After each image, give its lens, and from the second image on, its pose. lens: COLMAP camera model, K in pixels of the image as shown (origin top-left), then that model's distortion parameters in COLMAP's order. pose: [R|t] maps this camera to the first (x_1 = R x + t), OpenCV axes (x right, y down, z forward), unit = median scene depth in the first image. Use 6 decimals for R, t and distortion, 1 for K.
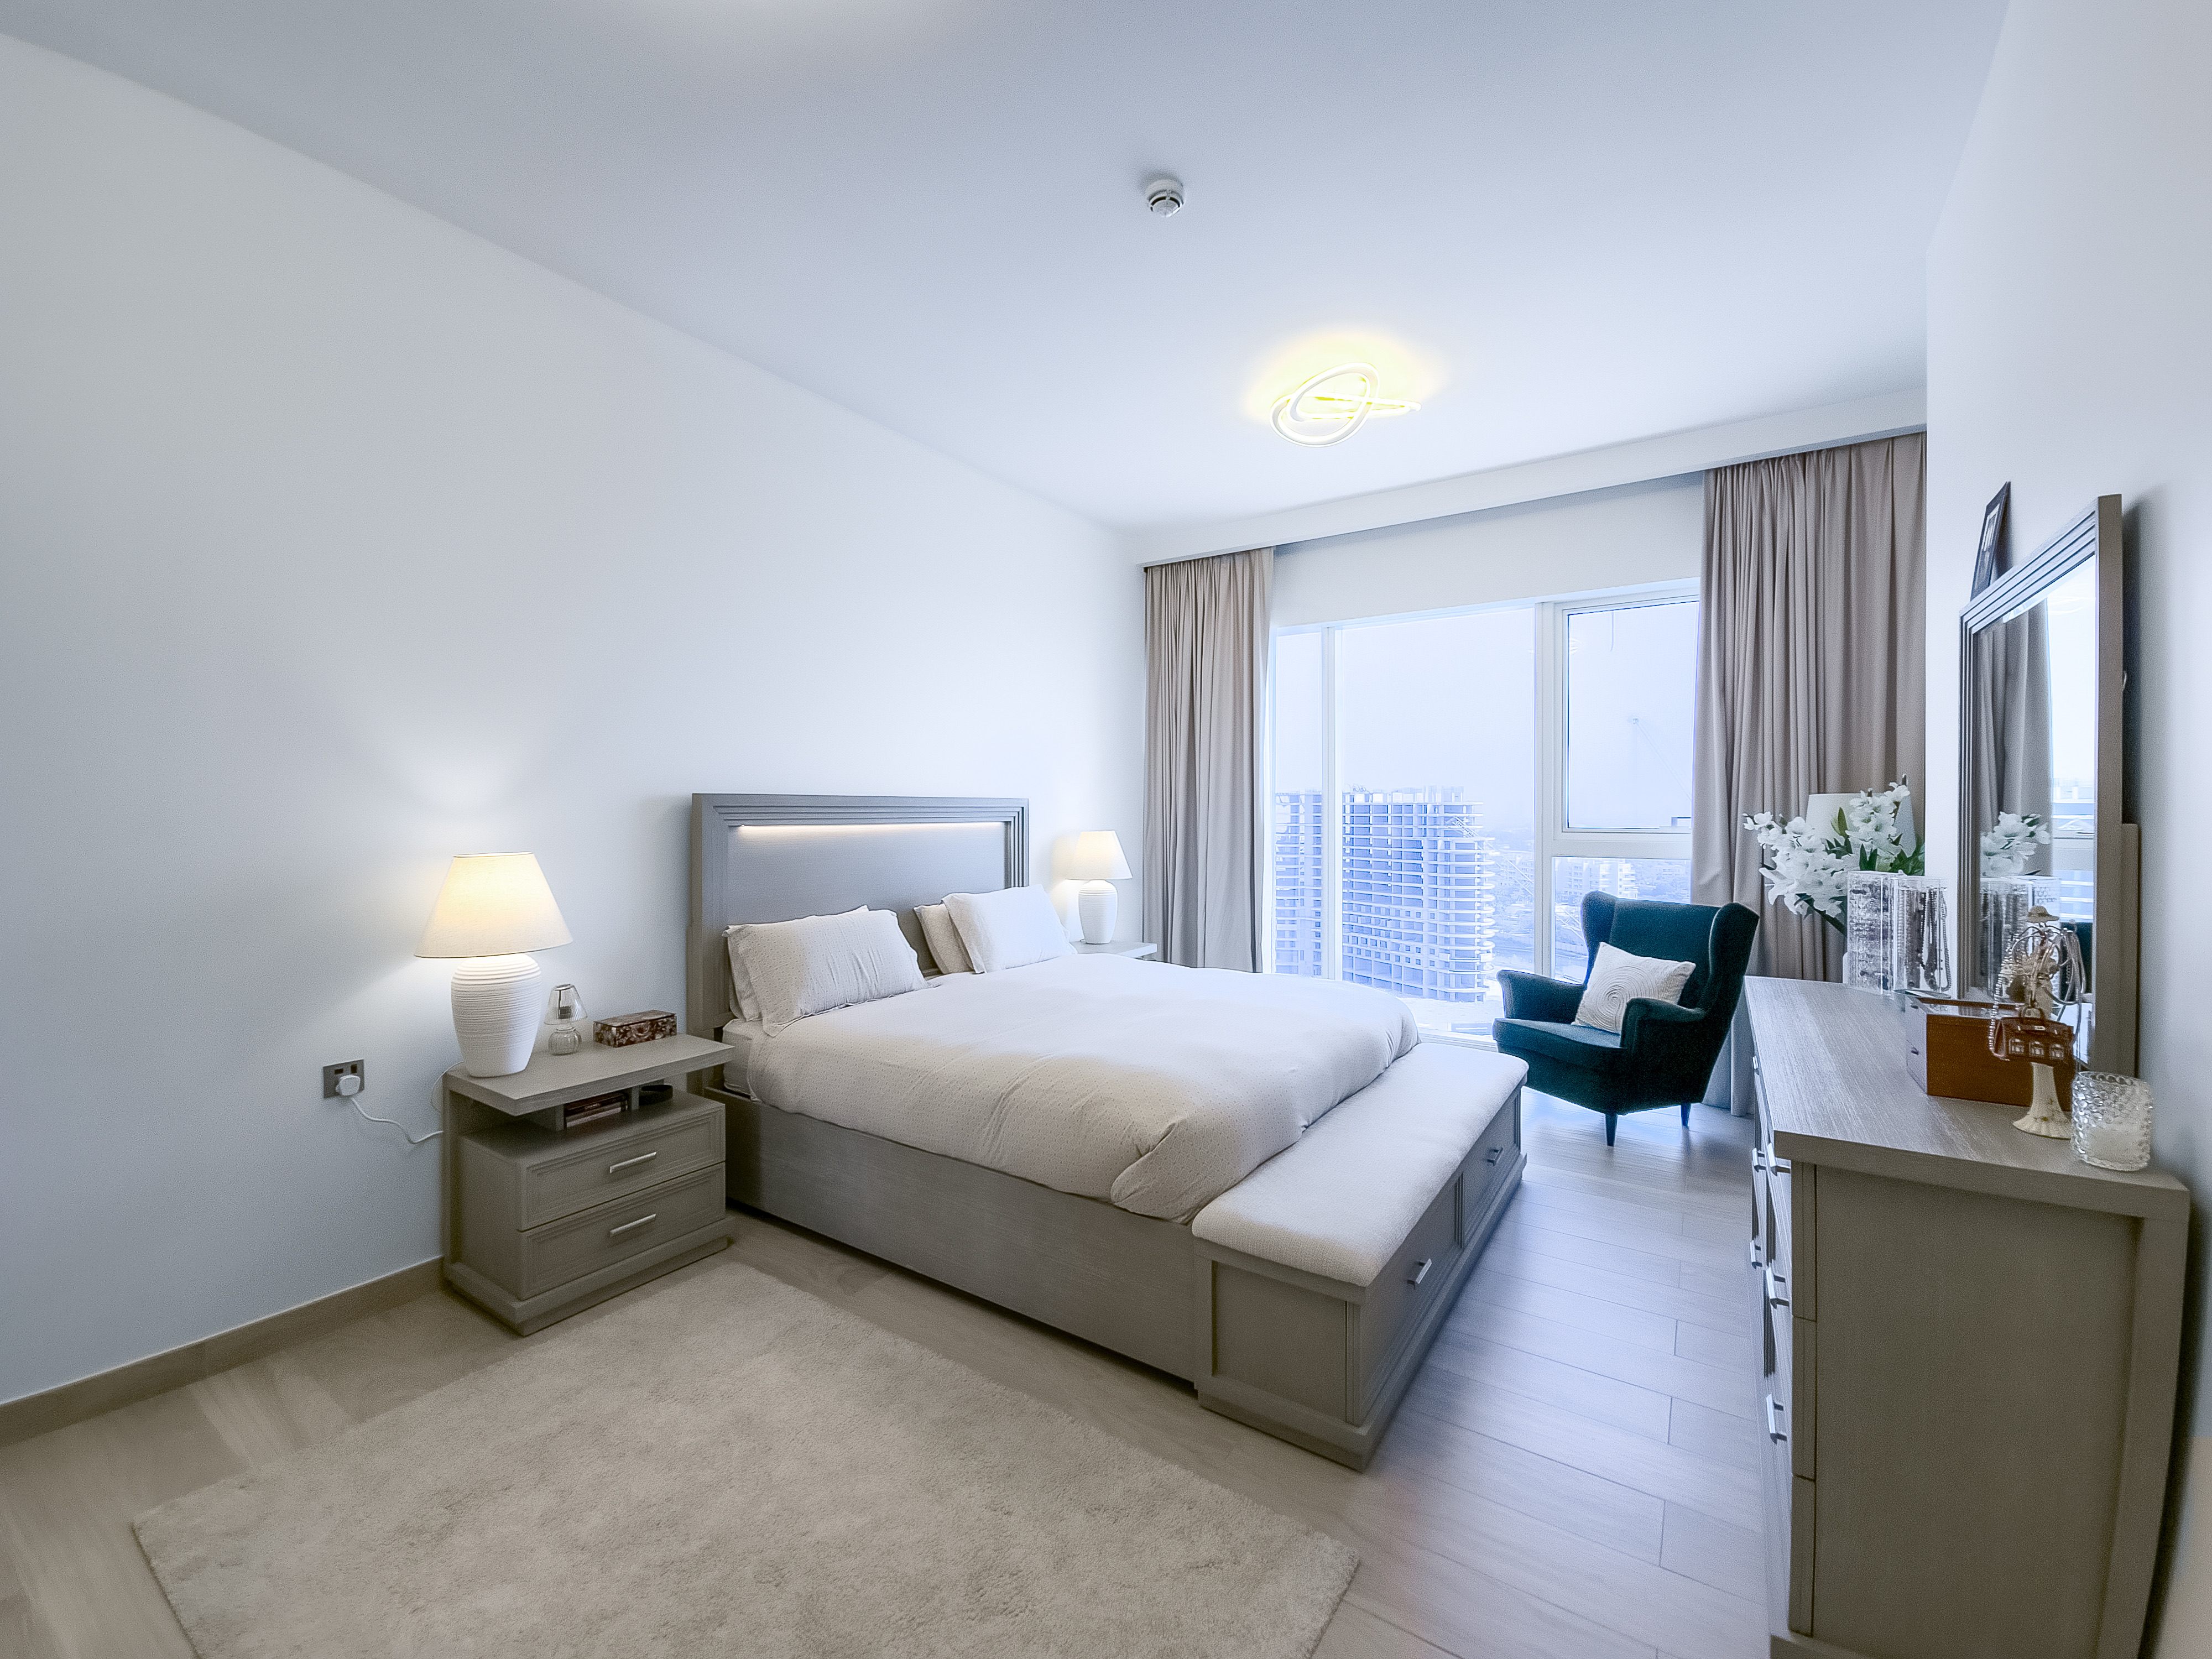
lens RADIAL K [[897.2, 0, 1122.8], [0, 897.2, 831.9], [0, 0, 1]] dist [-0.007297, 0.000158]
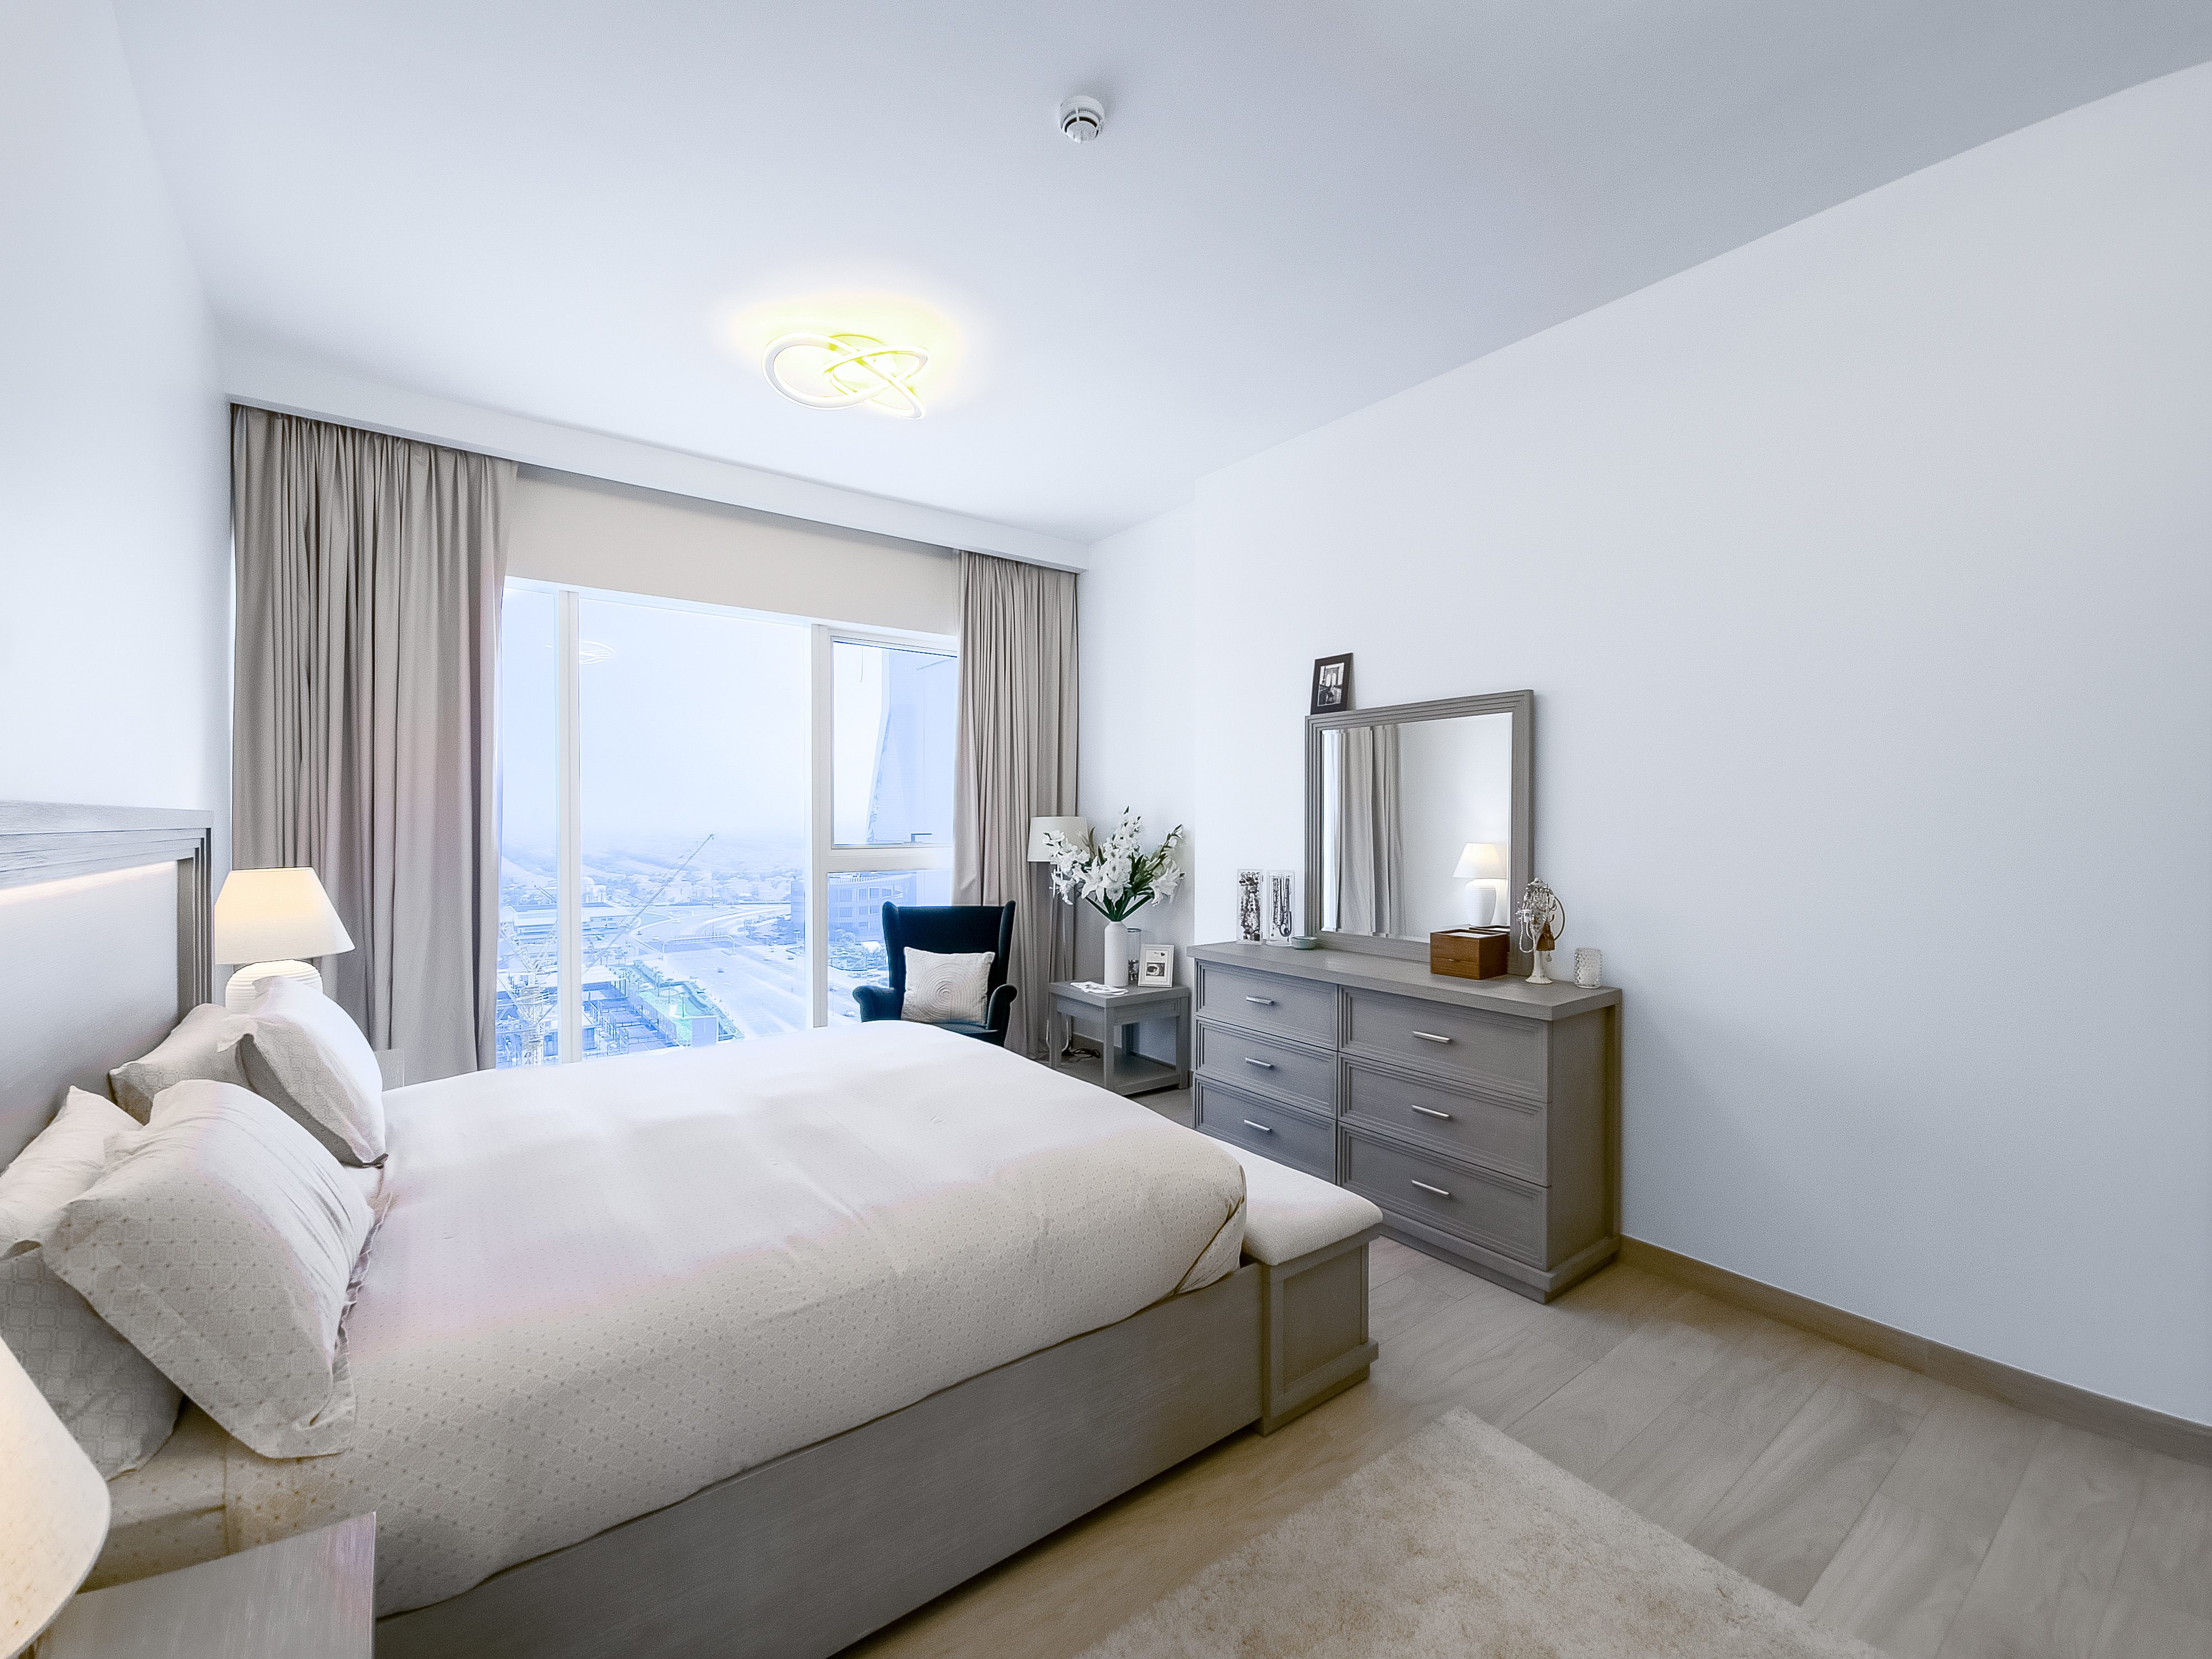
lens RADIAL K [[897.2, 0, 1122.8], [0, 897.2, 831.9], [0, 0, 1]] dist [-0.007297, 0.000158]
pose [[0.345867, -0.009846, 0.938232, -0.430855], [0.015984, 0.999862, 0.004600, -0.021484], [-0.938148, 0.013406, 0.345976, 0.378550]]
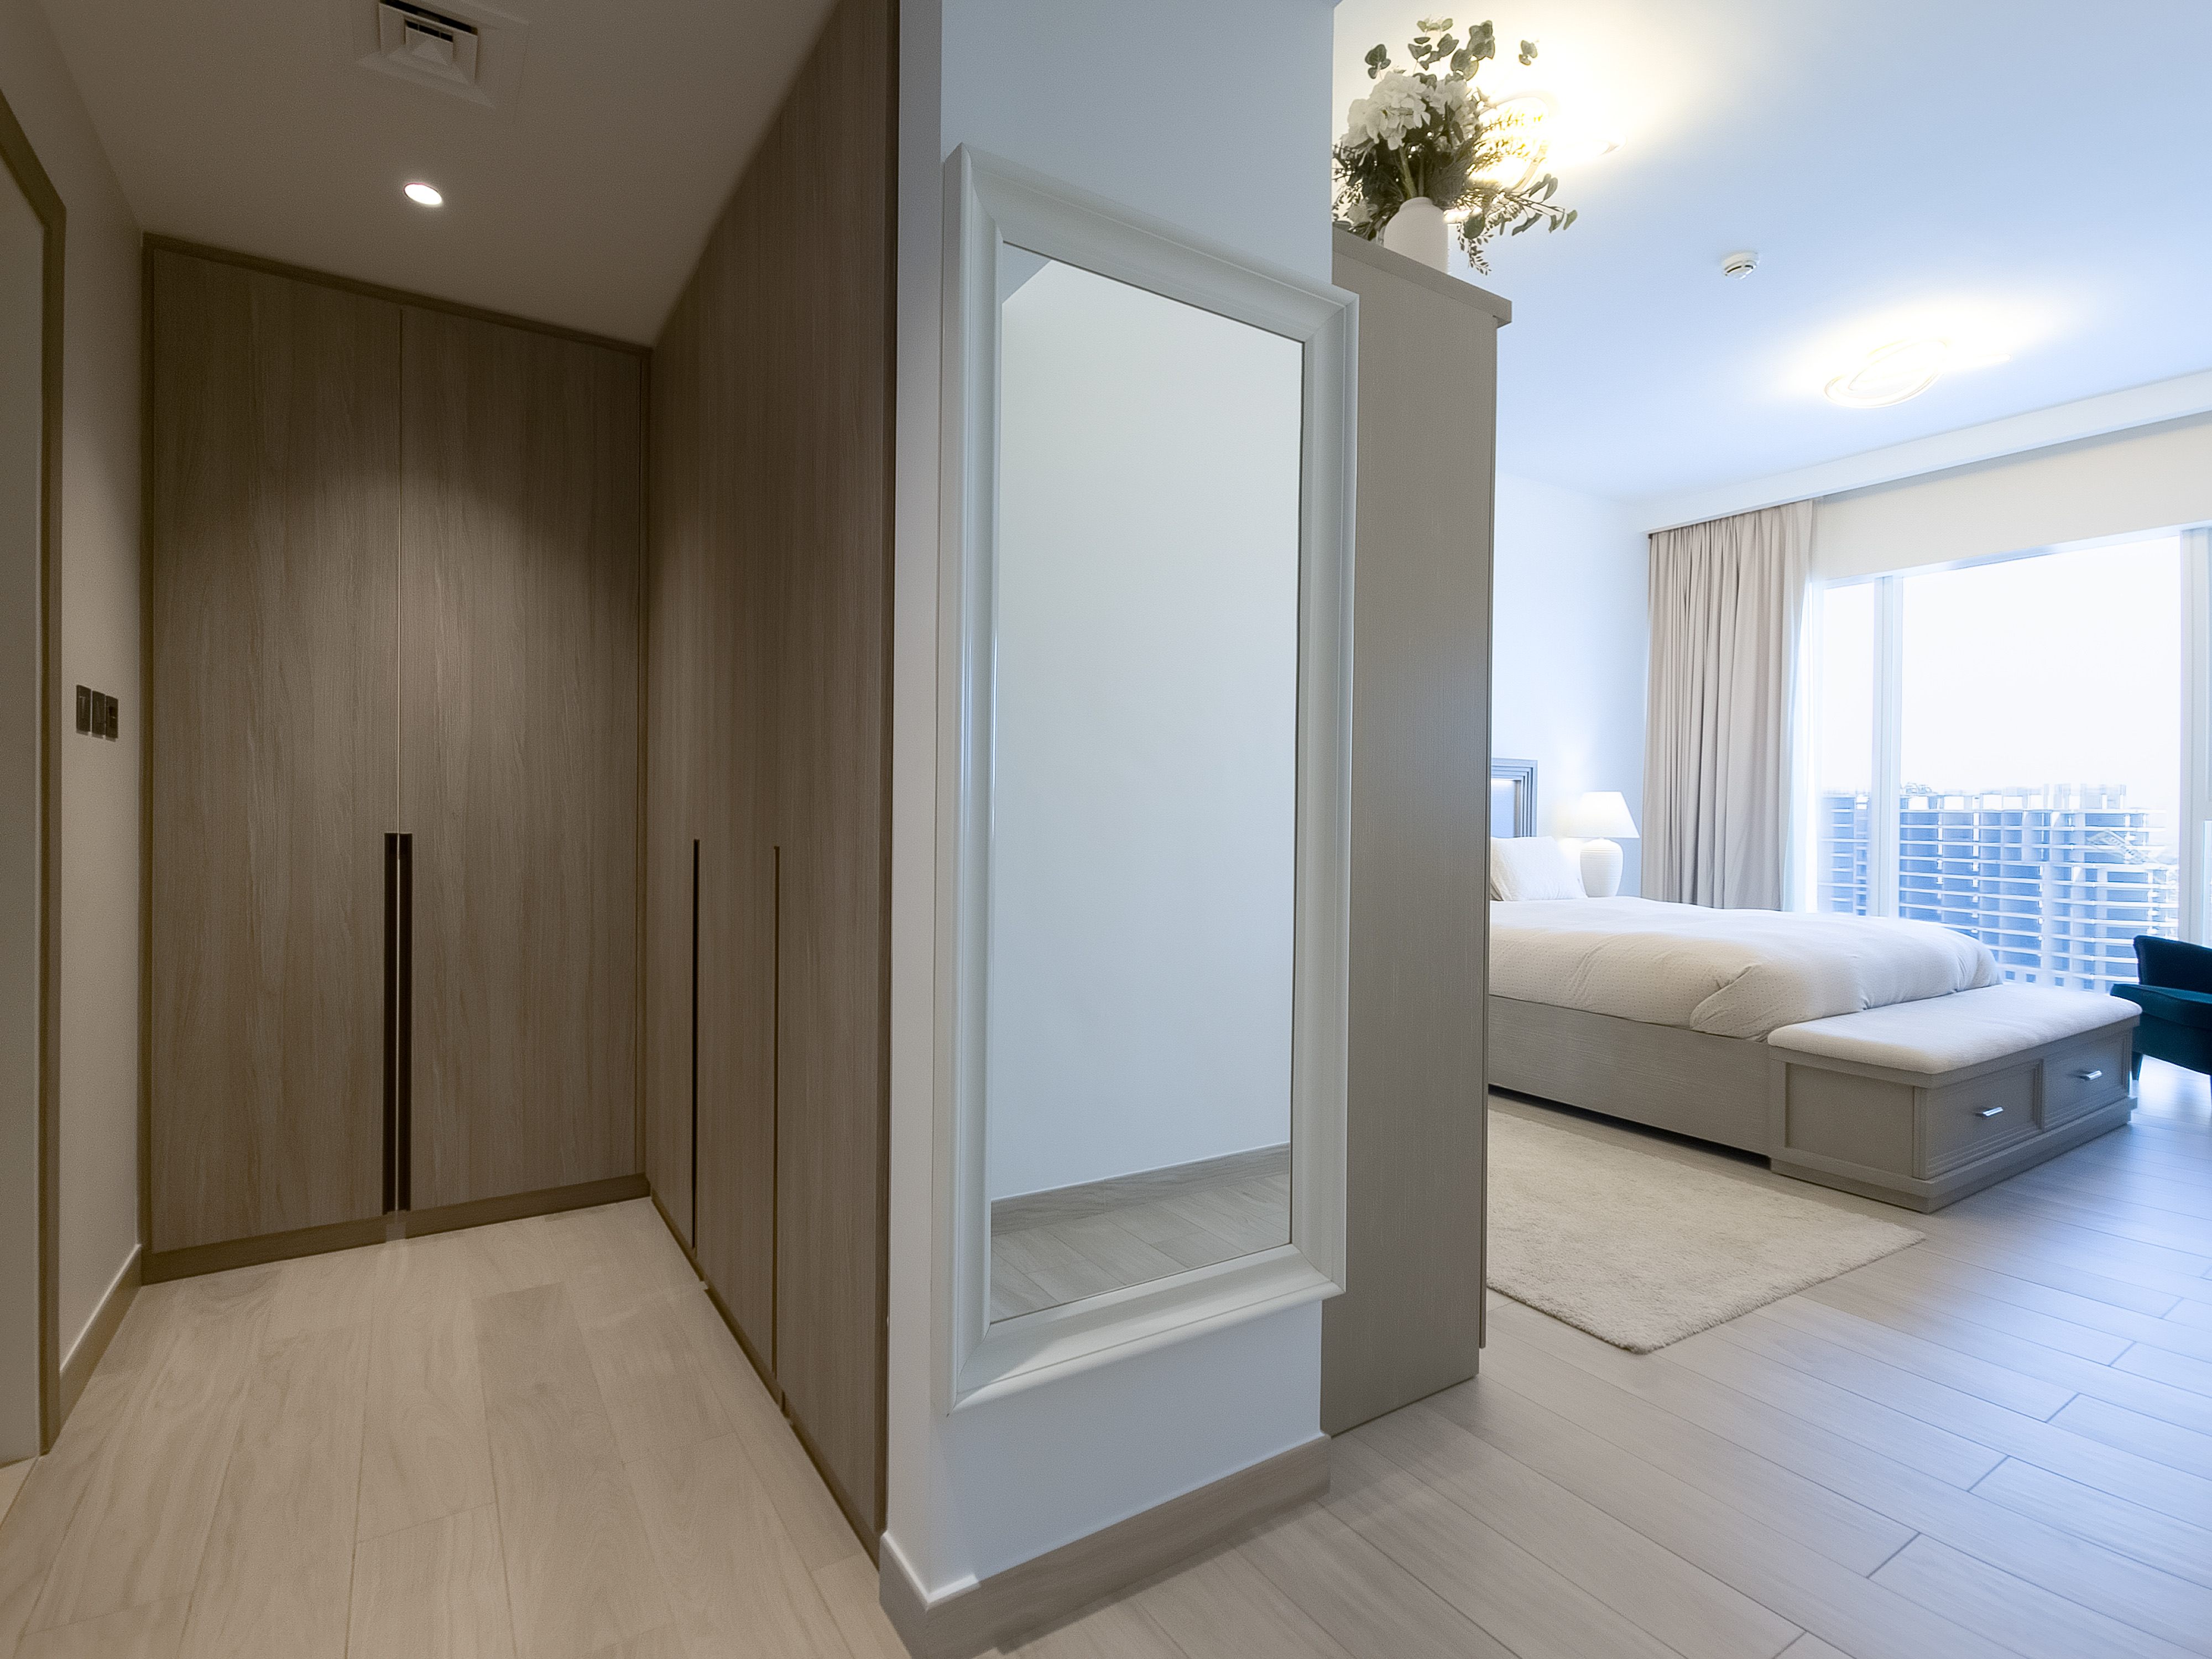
lens RADIAL K [[1000.6, 0, 1025.6], [0, 1000.6, 822.1], [0, 0, 1]] dist [-0.002406, -0.000876]
pose [[0.890820, 0.015225, -0.454102, -0.115193], [-0.021610, 0.999727, -0.008874, 0.069759], [0.453843, 0.017719, 0.890906, -0.413767]]
